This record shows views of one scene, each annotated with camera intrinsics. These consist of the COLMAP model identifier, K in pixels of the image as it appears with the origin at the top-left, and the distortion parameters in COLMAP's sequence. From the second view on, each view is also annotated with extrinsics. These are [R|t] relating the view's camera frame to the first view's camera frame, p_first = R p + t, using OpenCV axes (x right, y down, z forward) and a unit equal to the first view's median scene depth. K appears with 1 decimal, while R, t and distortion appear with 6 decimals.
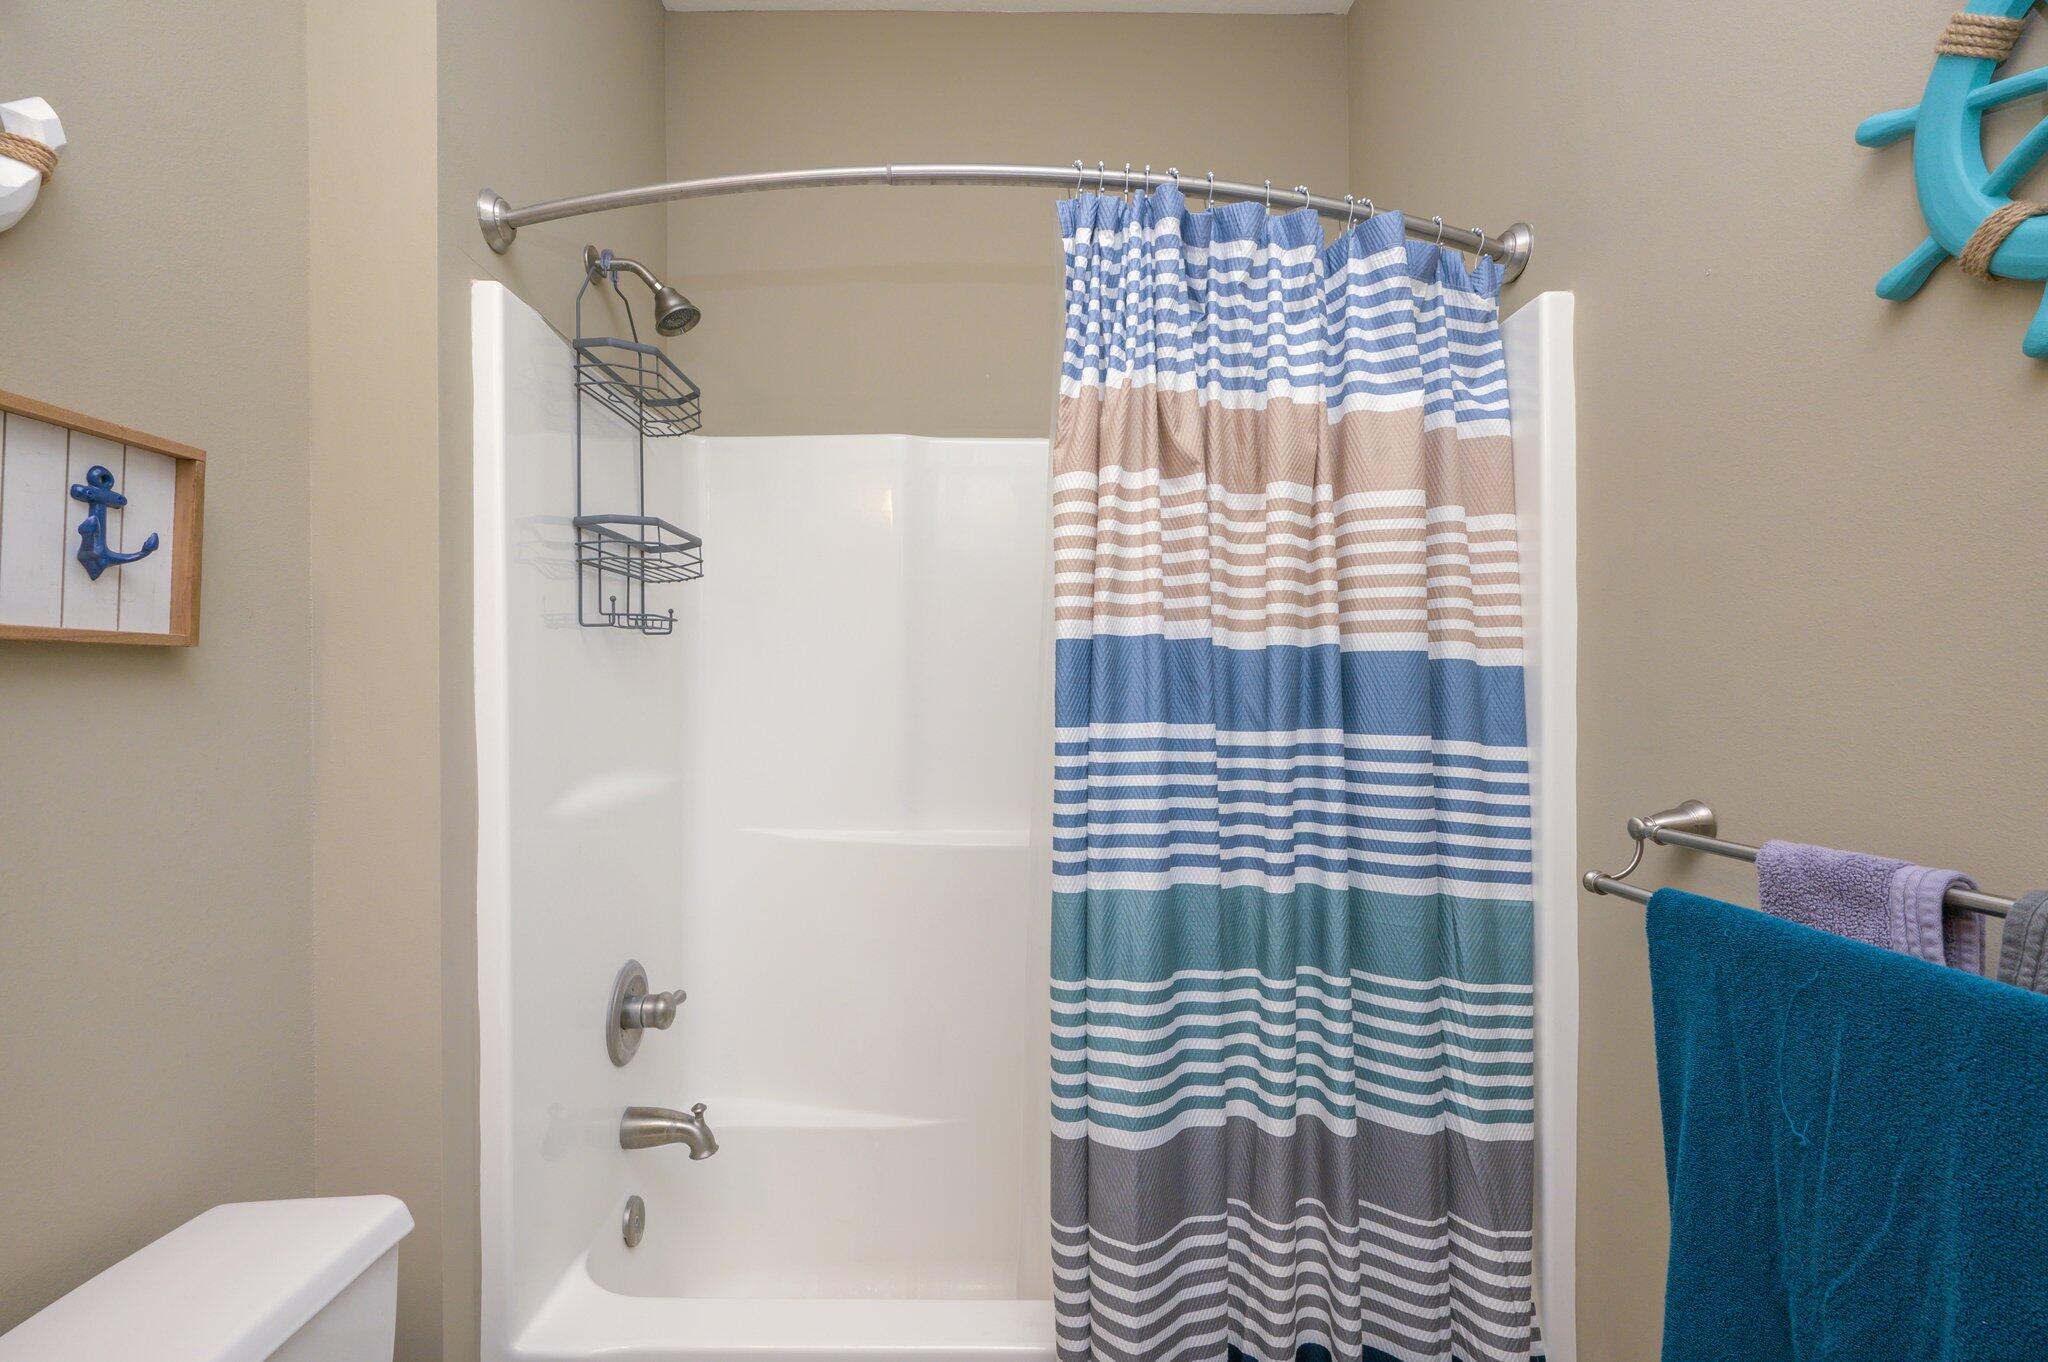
lens RADIAL K [[928.2, 0, 959.6], [0, 928.2, 745.0], [0, 0, 1]] dist [0.000962, 0.000165]
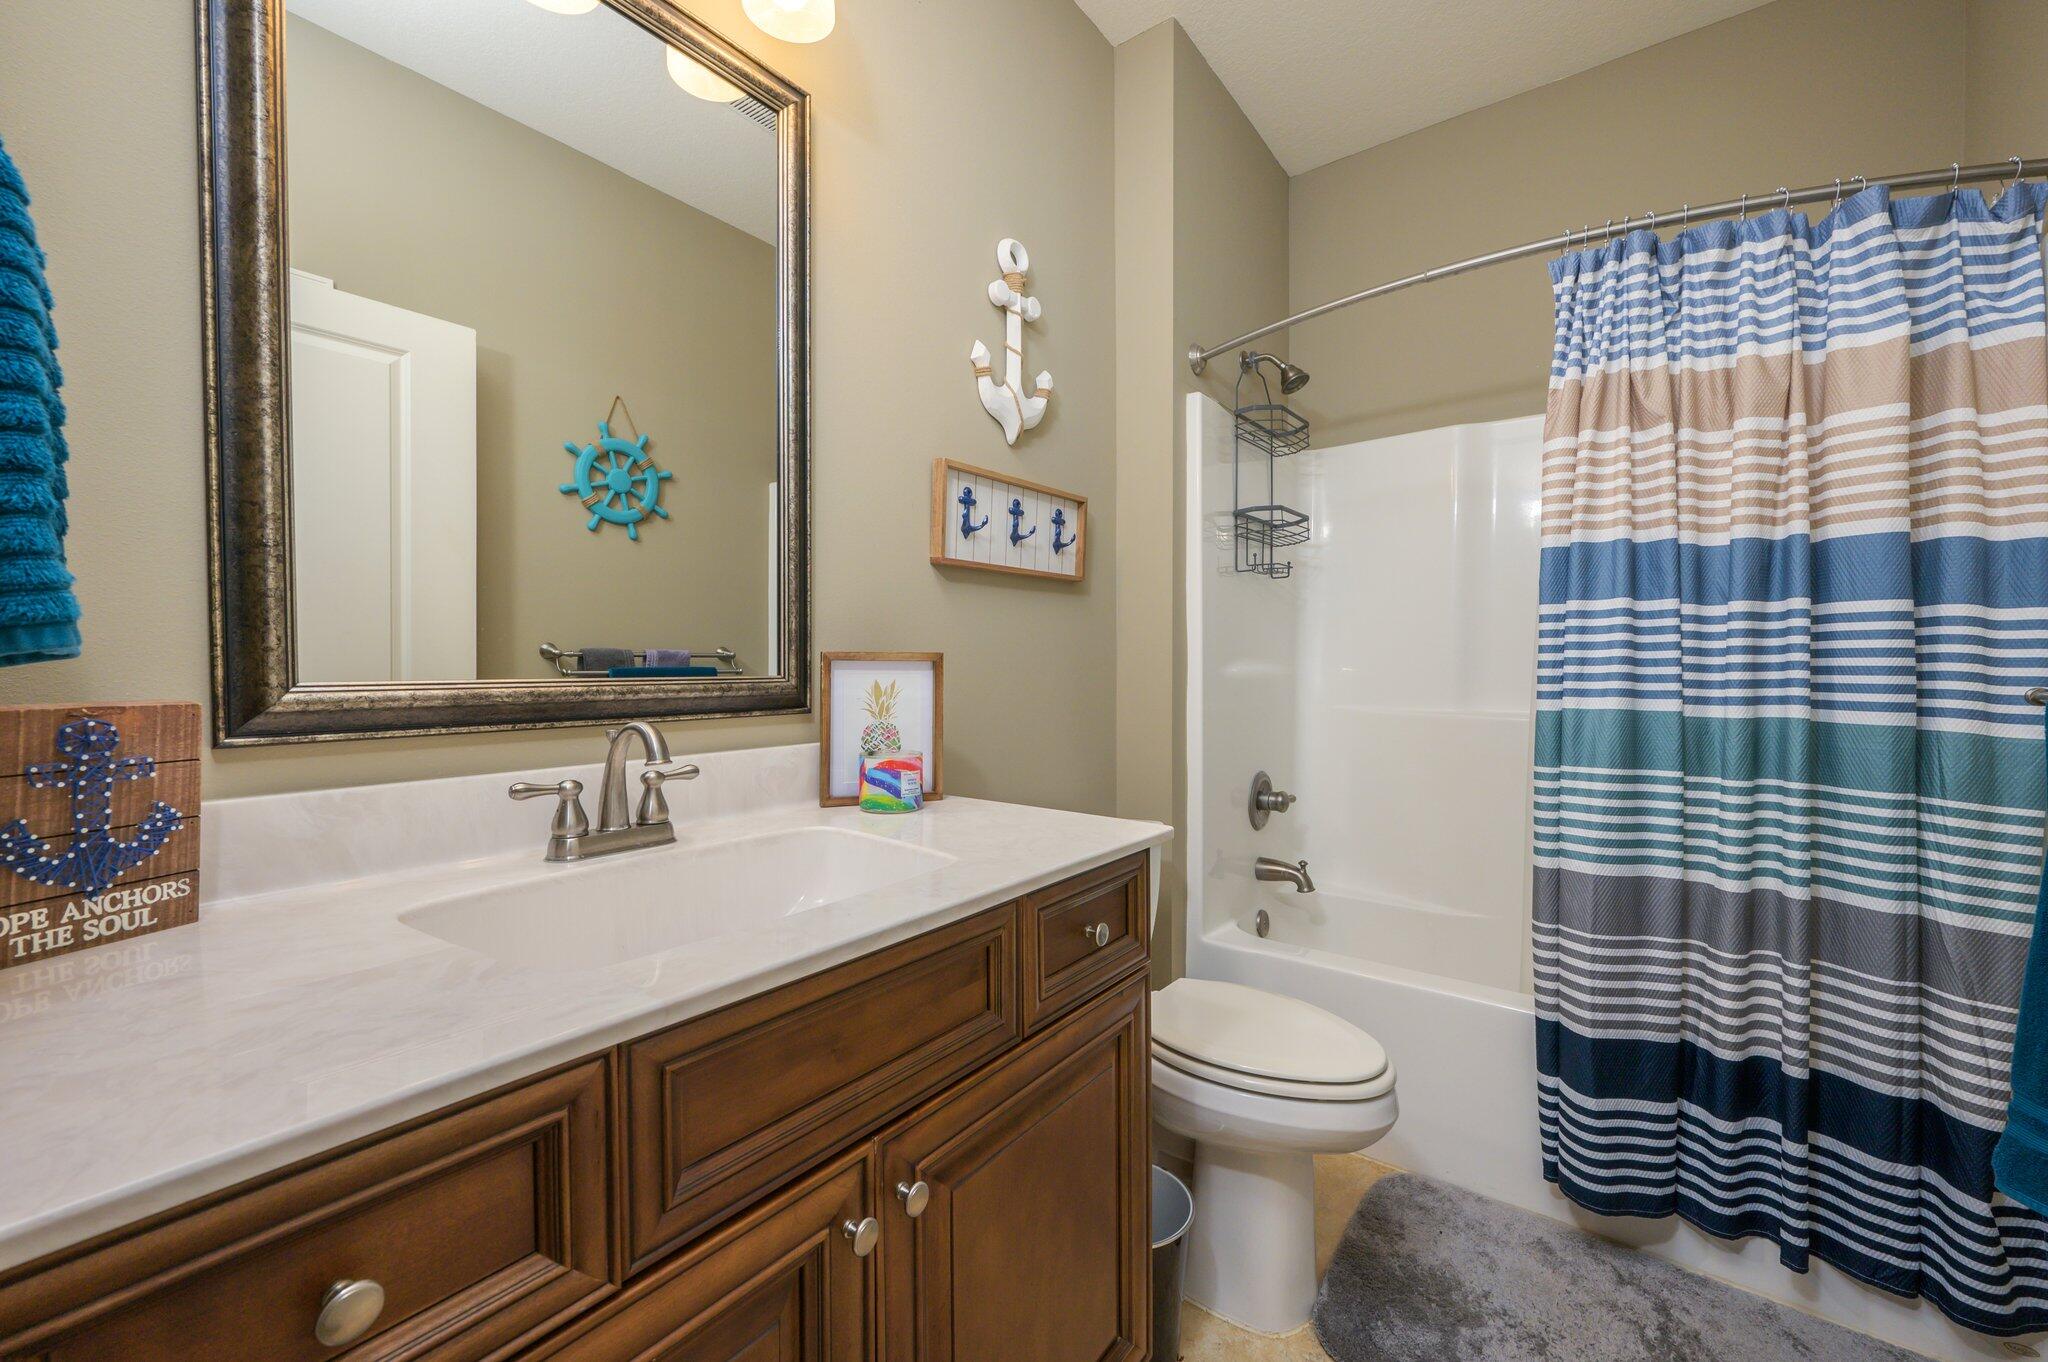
lens RADIAL K [[820.3, 0, 1020.3], [0, 820.3, 678.9], [0, 0, 1]] dist [-0.001661, 0.000062]
pose [[0.816488, -0.003569, -0.577351, 0.172397], [-0.021676, 0.999086, -0.036830, 0.160364], [0.576955, 0.042586, 0.815665, -0.558878]]
